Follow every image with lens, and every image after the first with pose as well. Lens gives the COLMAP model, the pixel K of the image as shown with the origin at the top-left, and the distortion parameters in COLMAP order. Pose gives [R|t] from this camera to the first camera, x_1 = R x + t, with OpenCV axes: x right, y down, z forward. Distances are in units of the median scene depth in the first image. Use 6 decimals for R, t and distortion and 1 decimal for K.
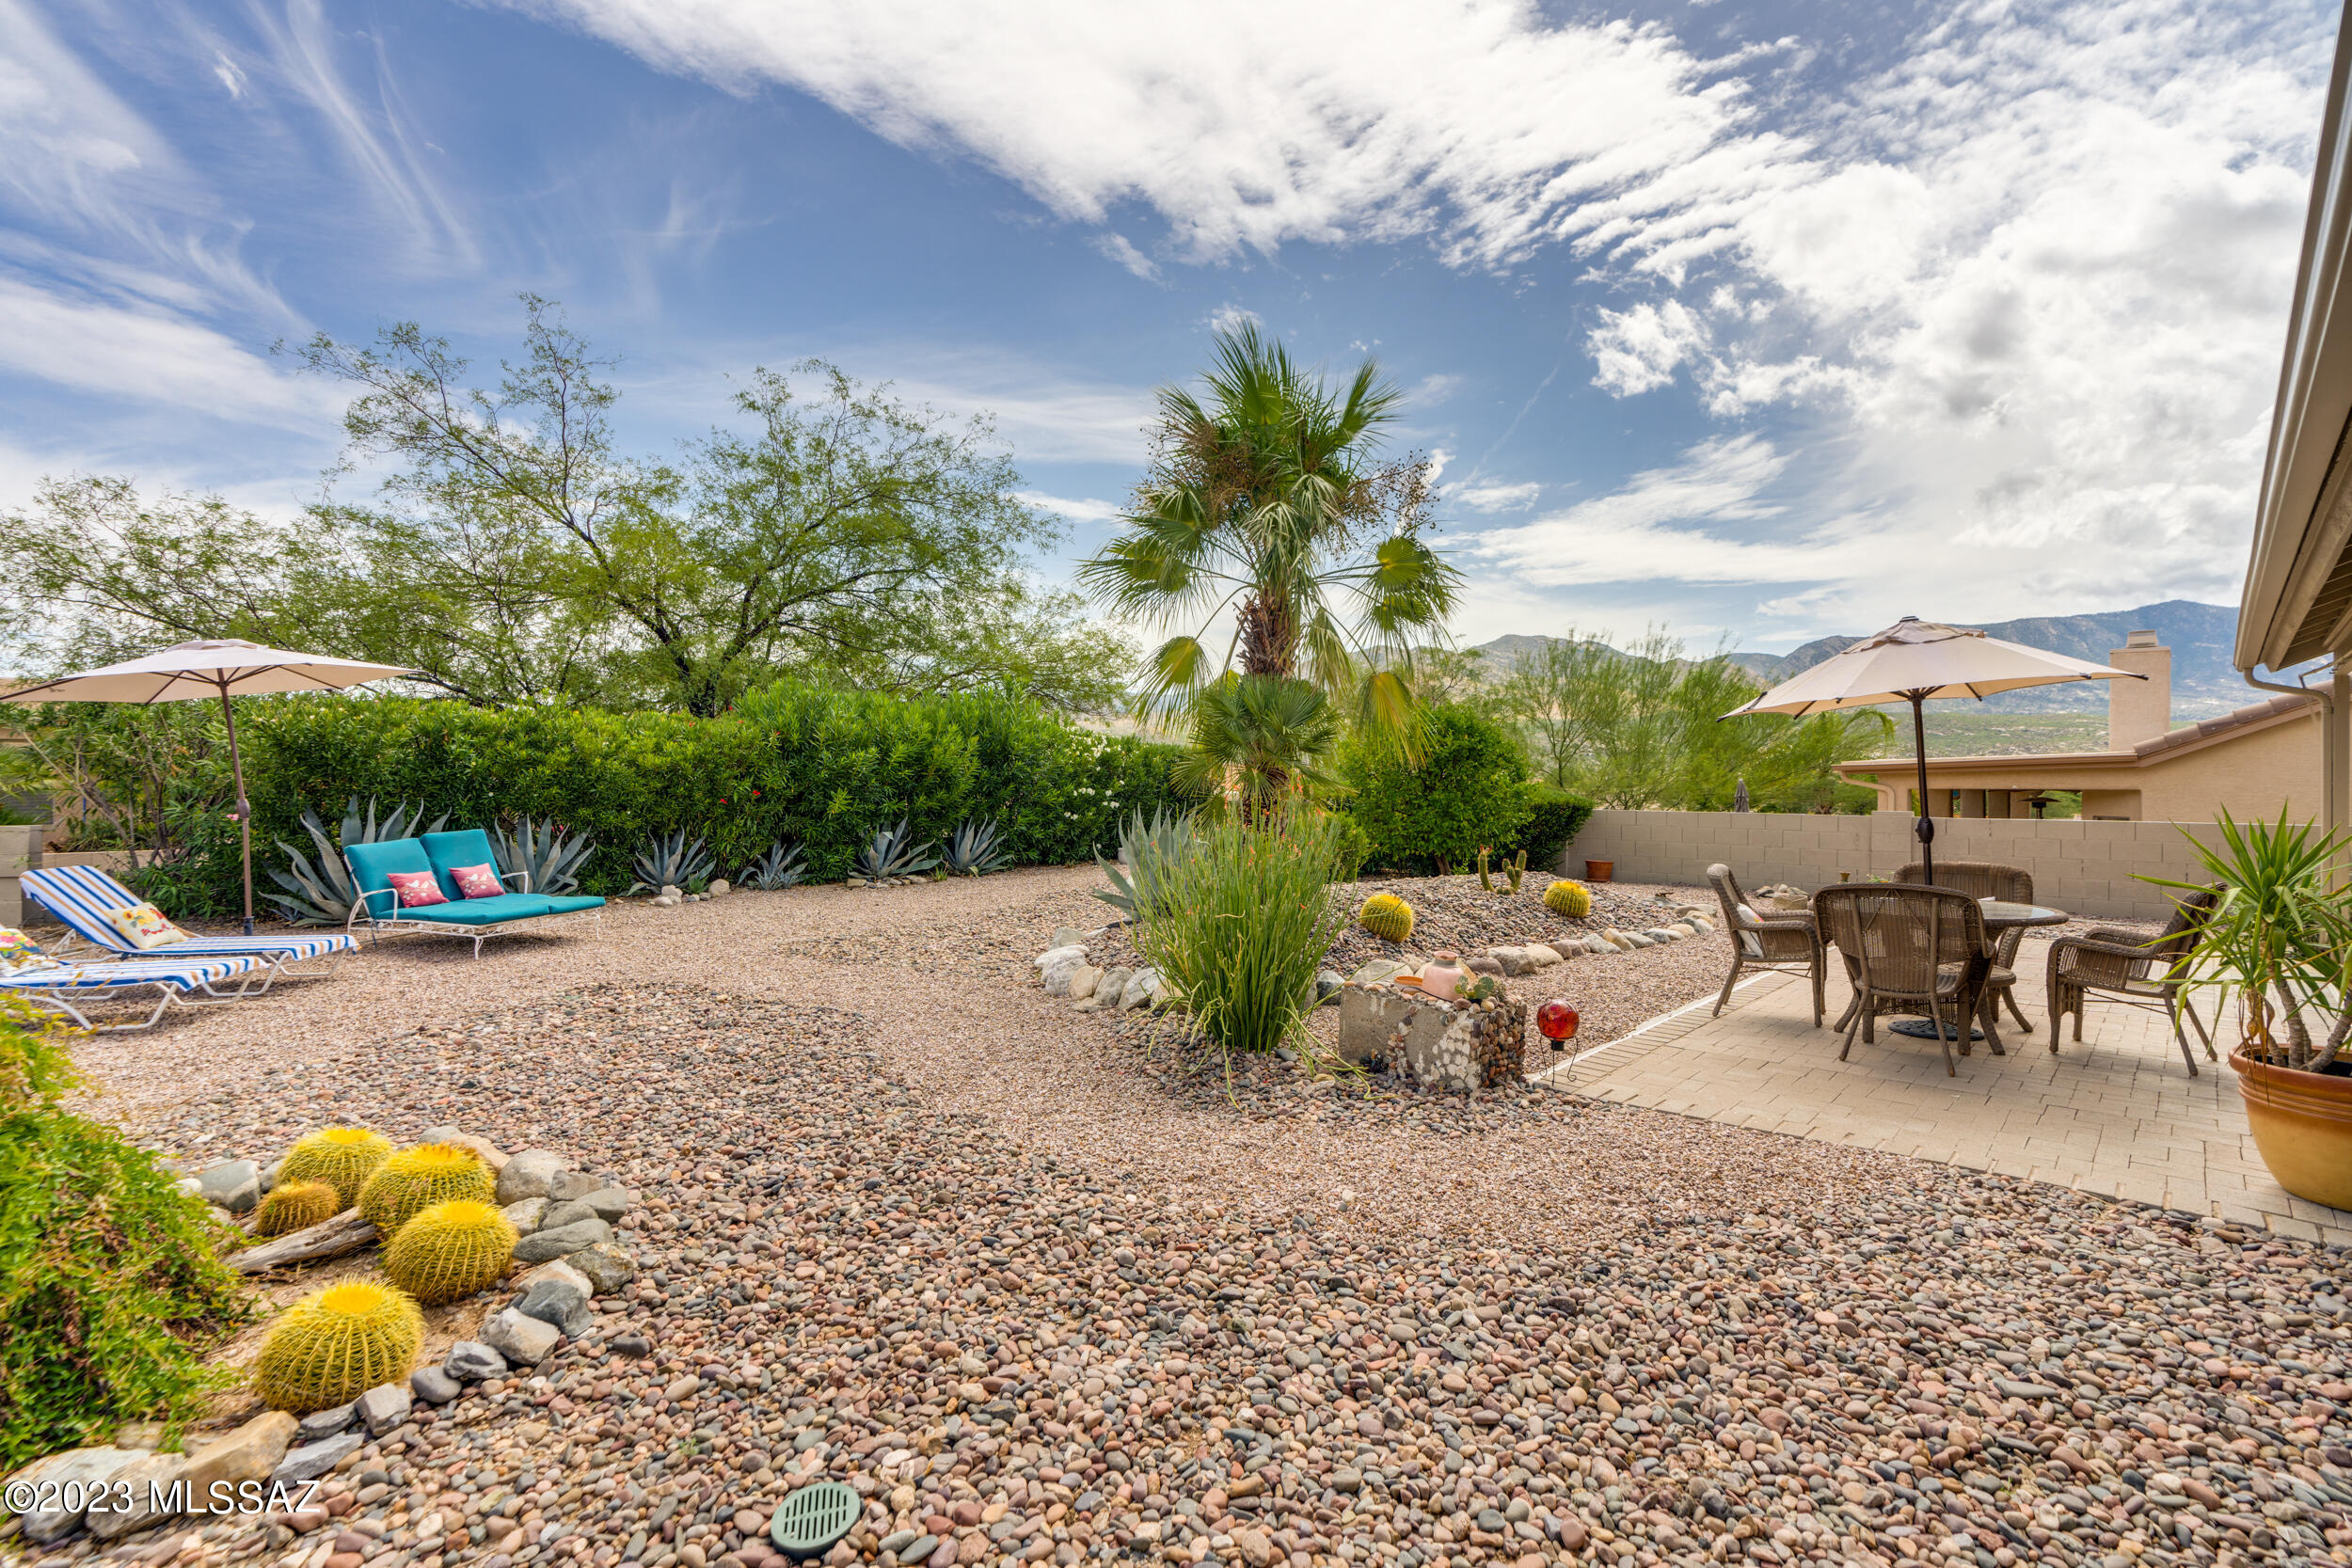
lens RADIAL K [[1066.5, 0, 1180.6], [0, 1066.5, 775.8], [0, 0, 1]] dist [-0.009006, 0.000564]
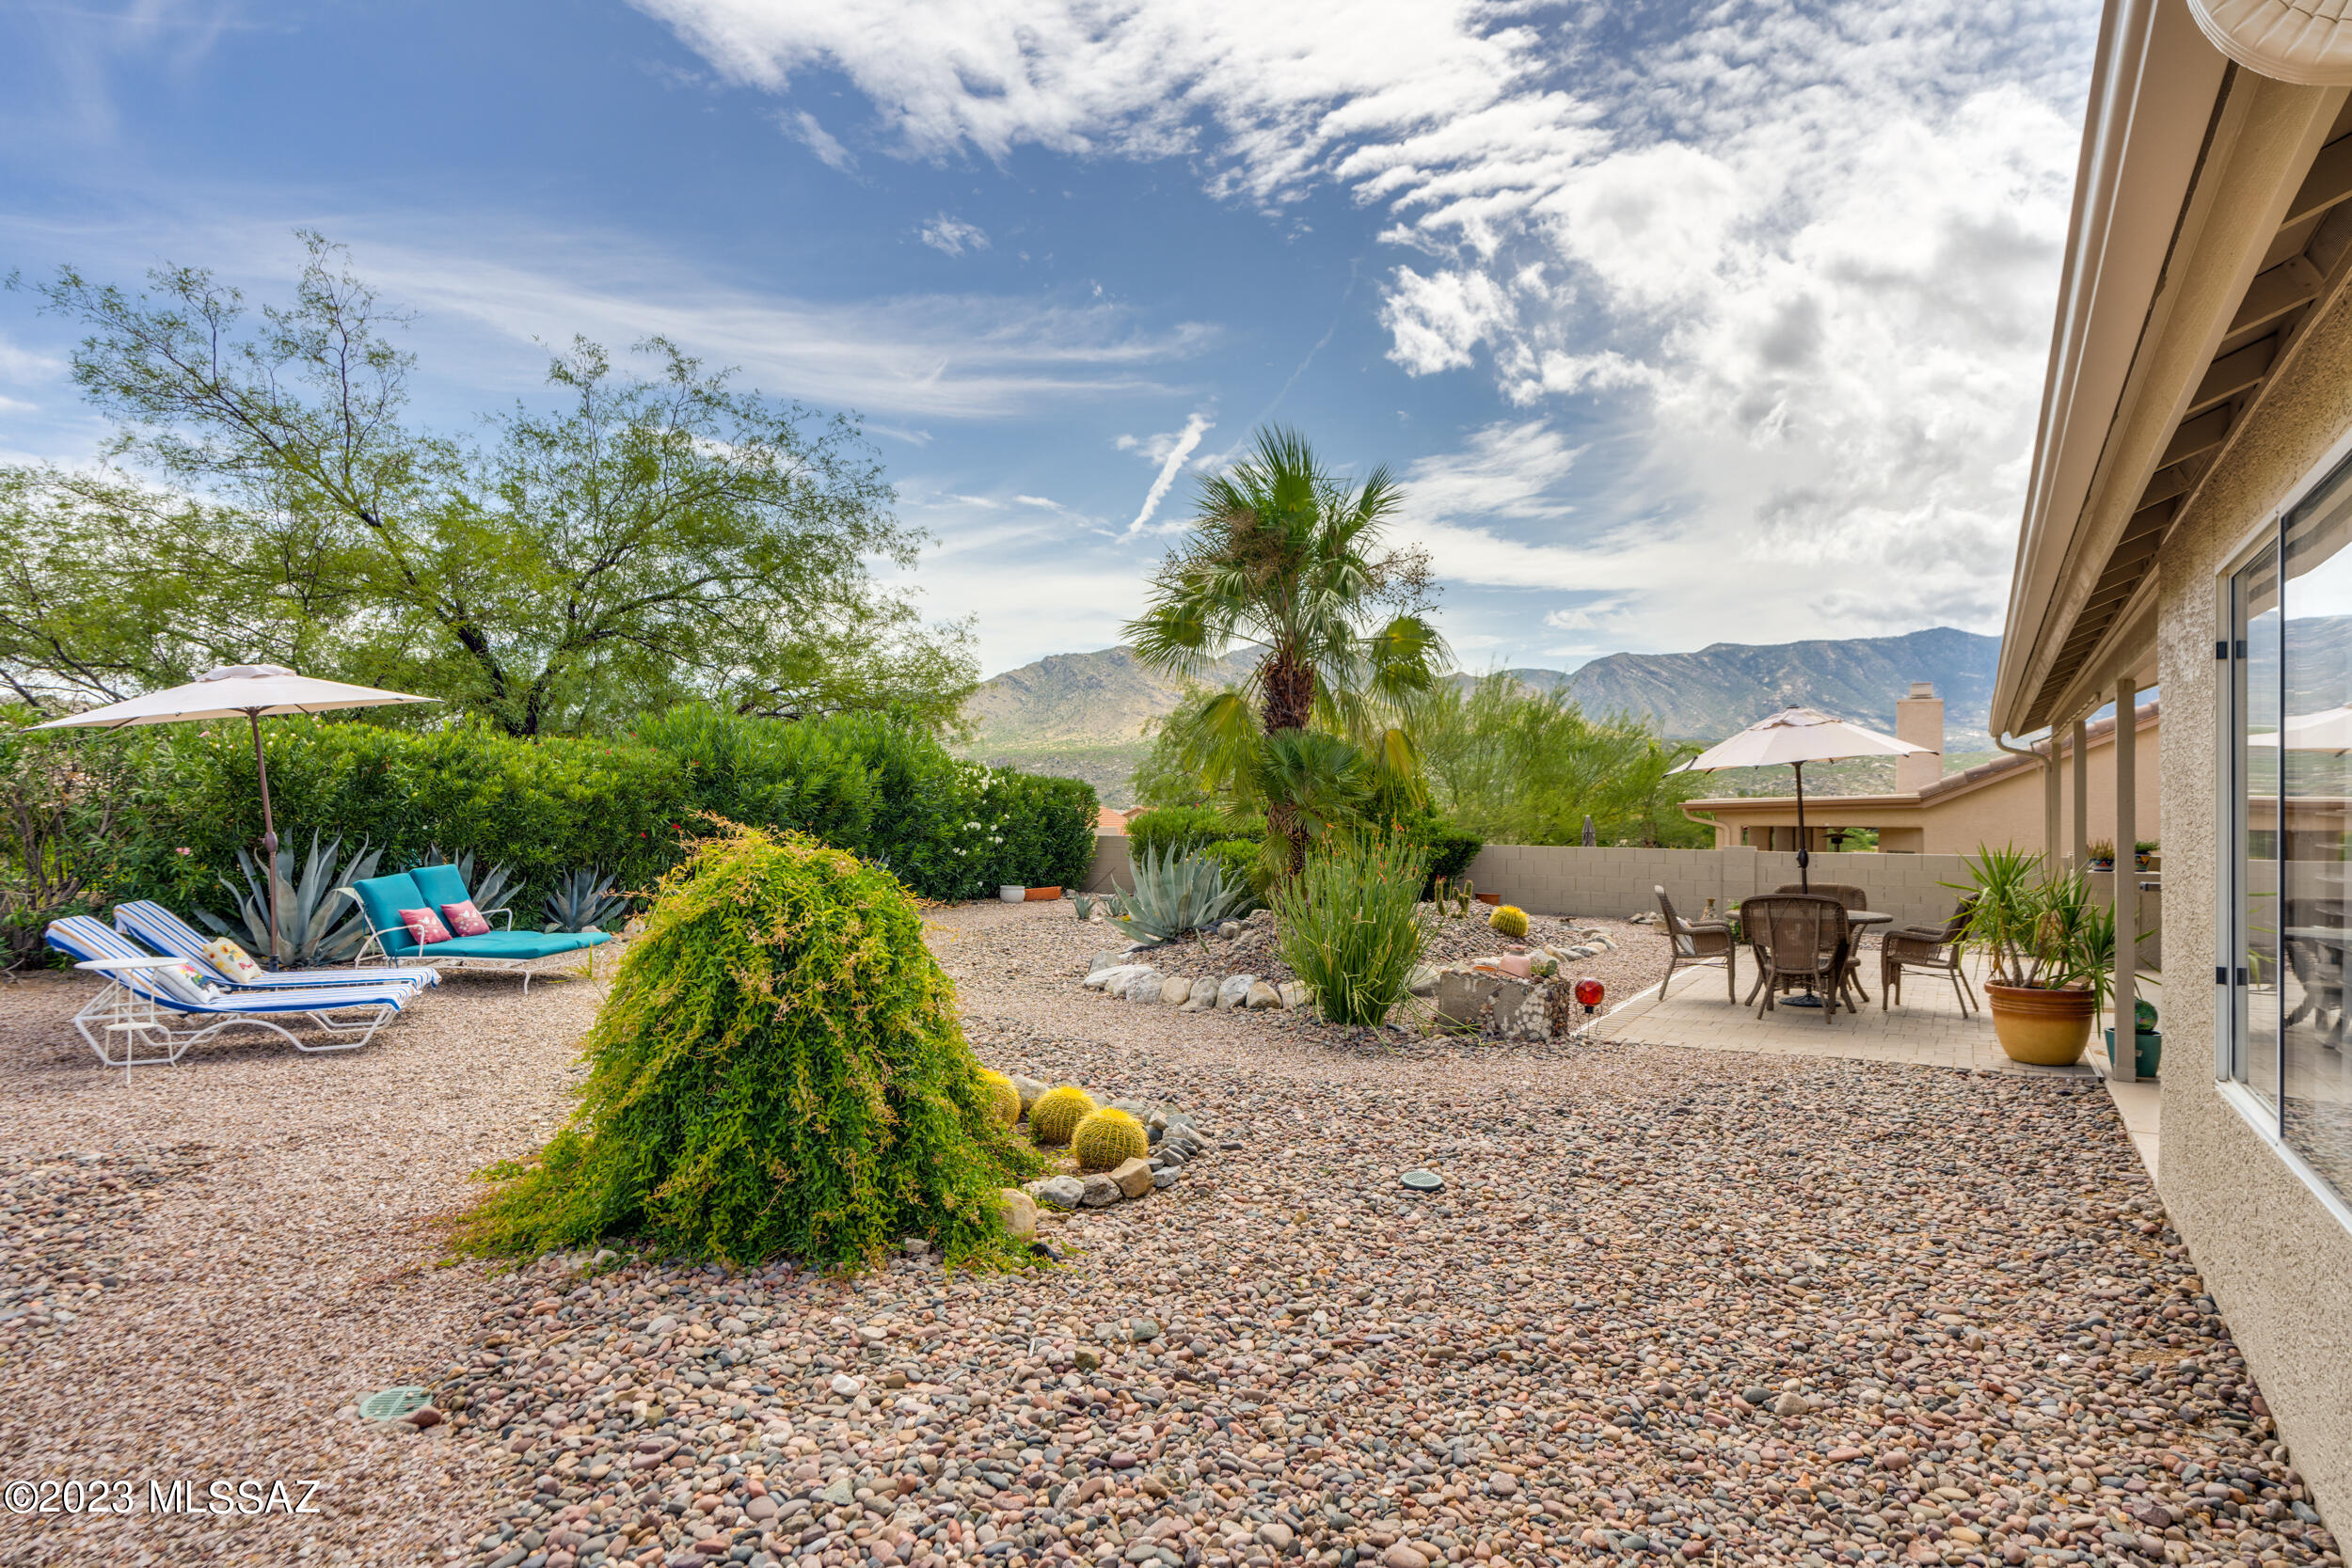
lens RADIAL K [[1358.5, 0, 1176.0], [0, 1358.5, 784.0], [0, 0, 1]] dist [0.006820, -0.032651]
pose [[0.971112, 0.010640, 0.238386, -0.265197], [-0.007199, 0.999857, -0.015299, -0.006645], [-0.238515, 0.013141, 0.971050, -0.271094]]
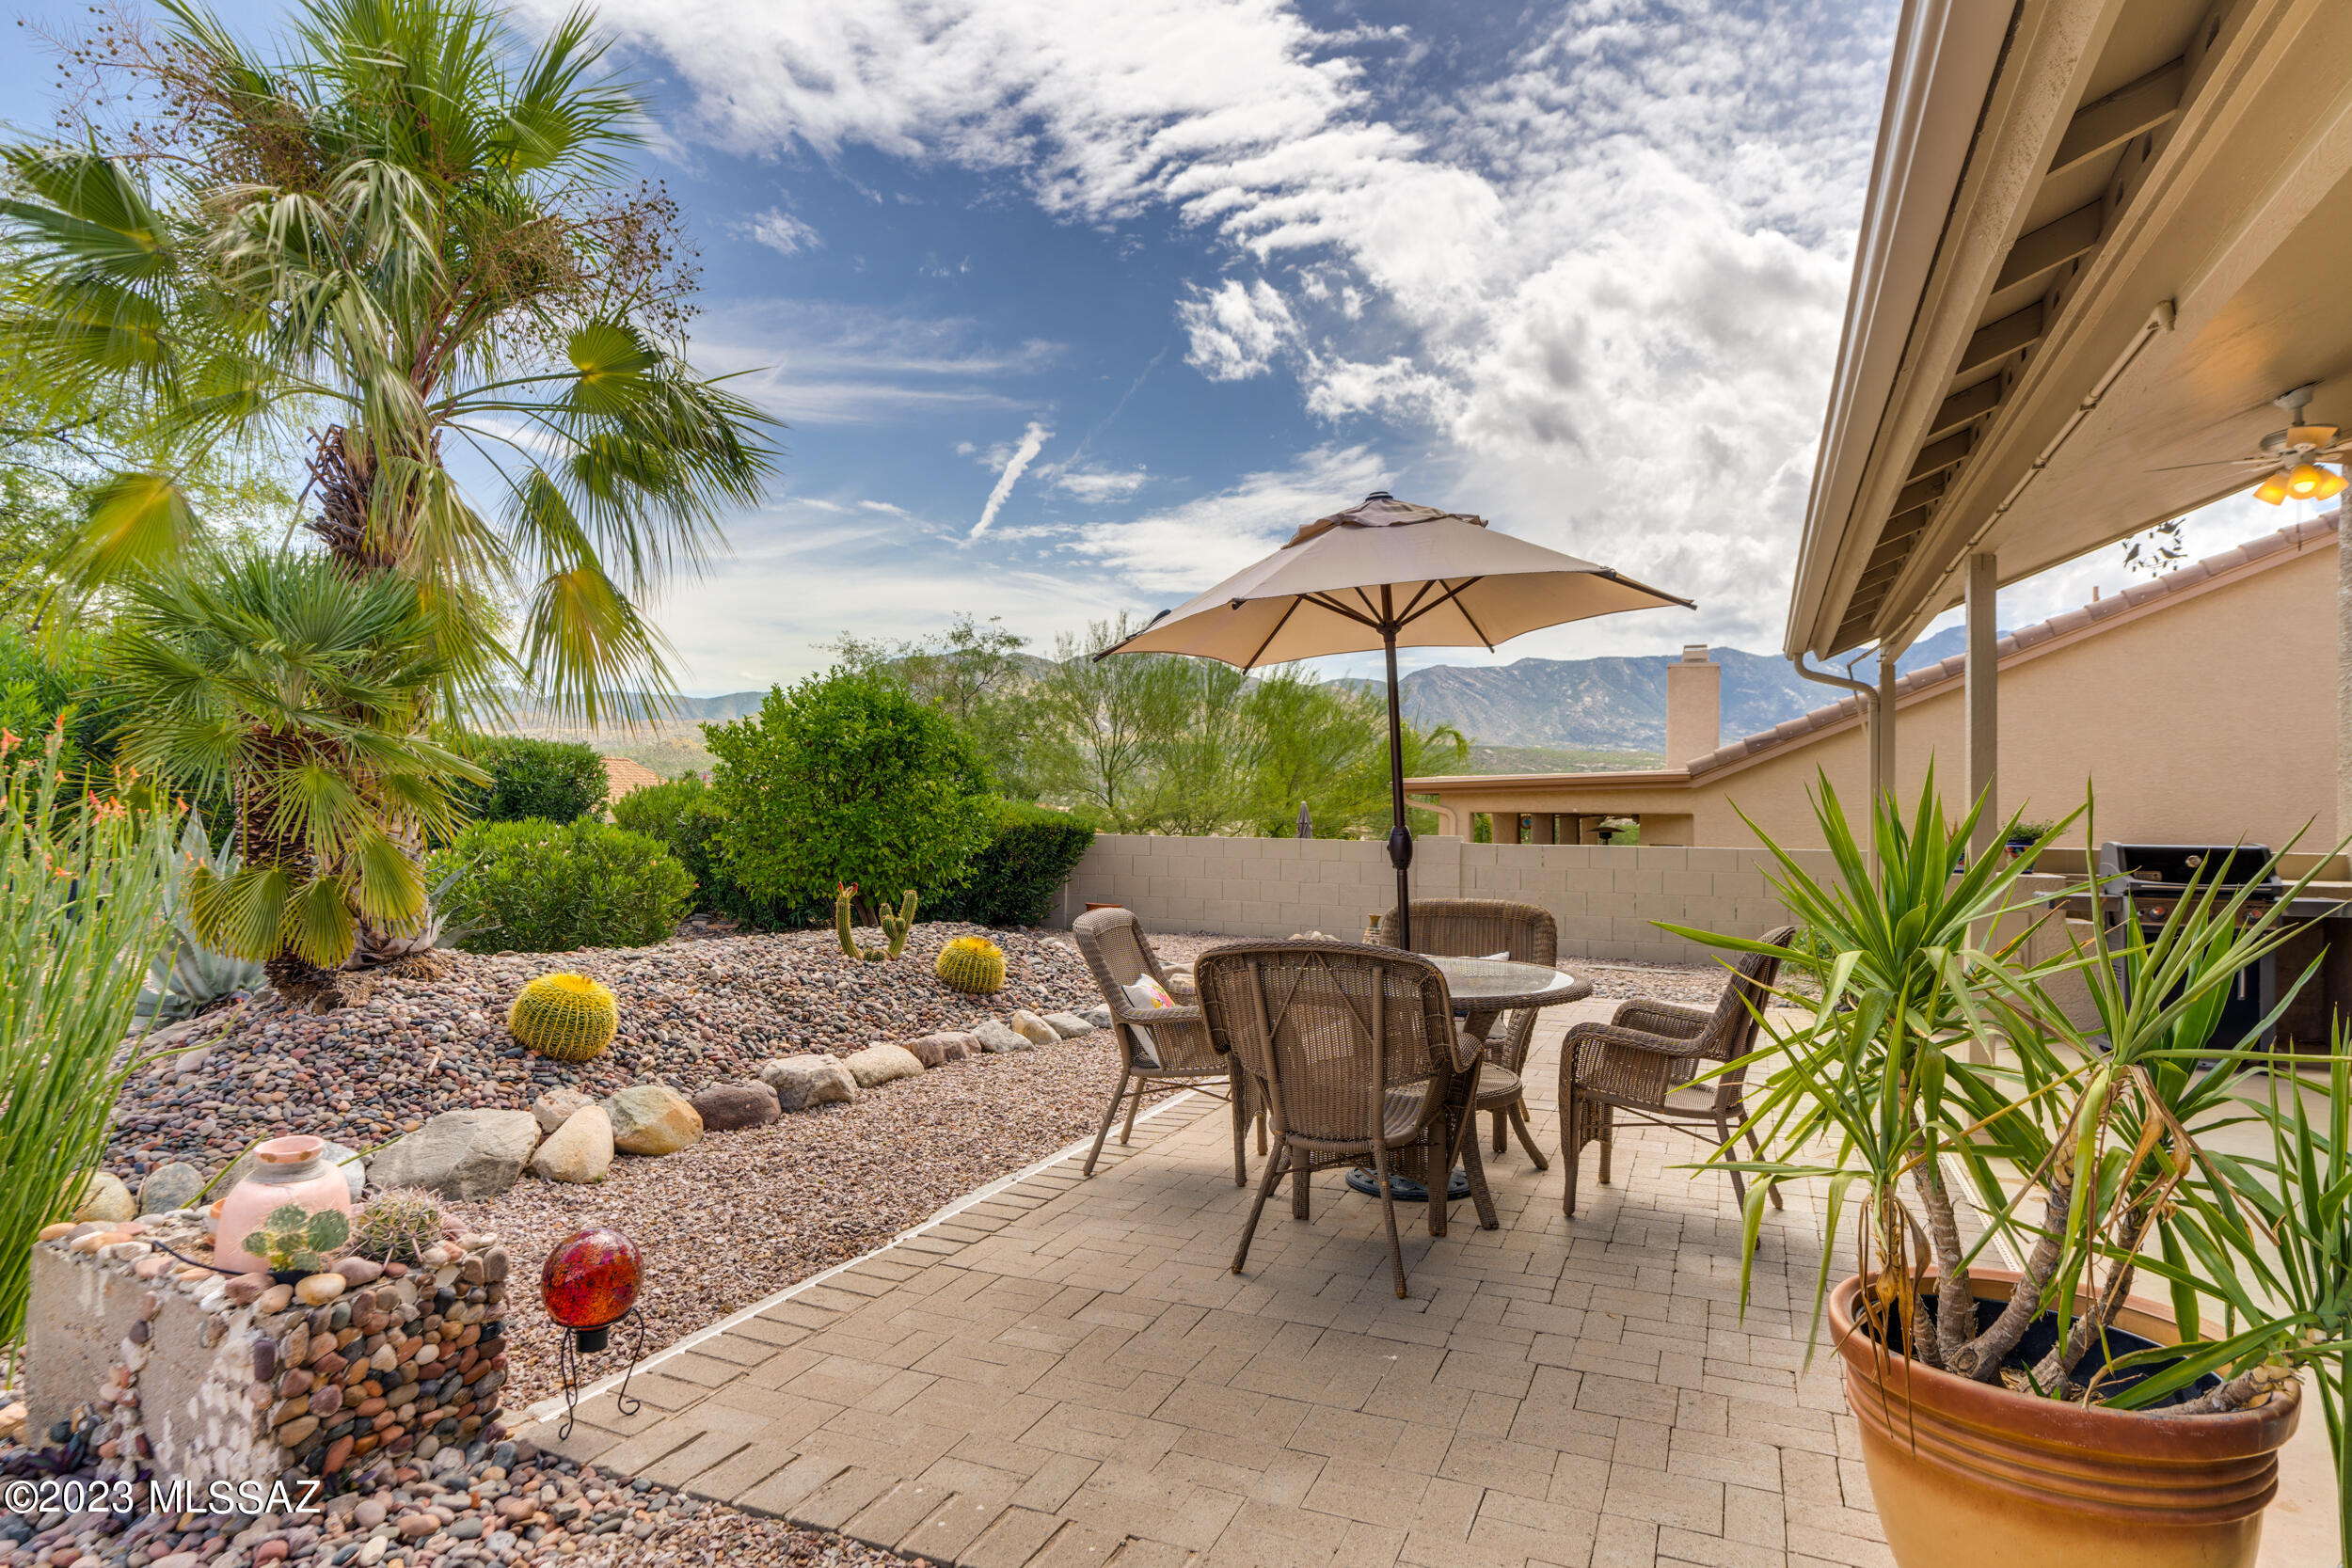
lens RADIAL K [[1275.7, 0, 1168.6], [0, 1275.7, 800.5], [0, 0, 1]] dist [-0.003325, 0.000656]
pose [[0.940997, 0.012804, 0.338172, 0.168944], [-0.011536, 0.999917, -0.005760, 0.014954], [-0.338218, 0.001519, 0.941067, 0.184163]]
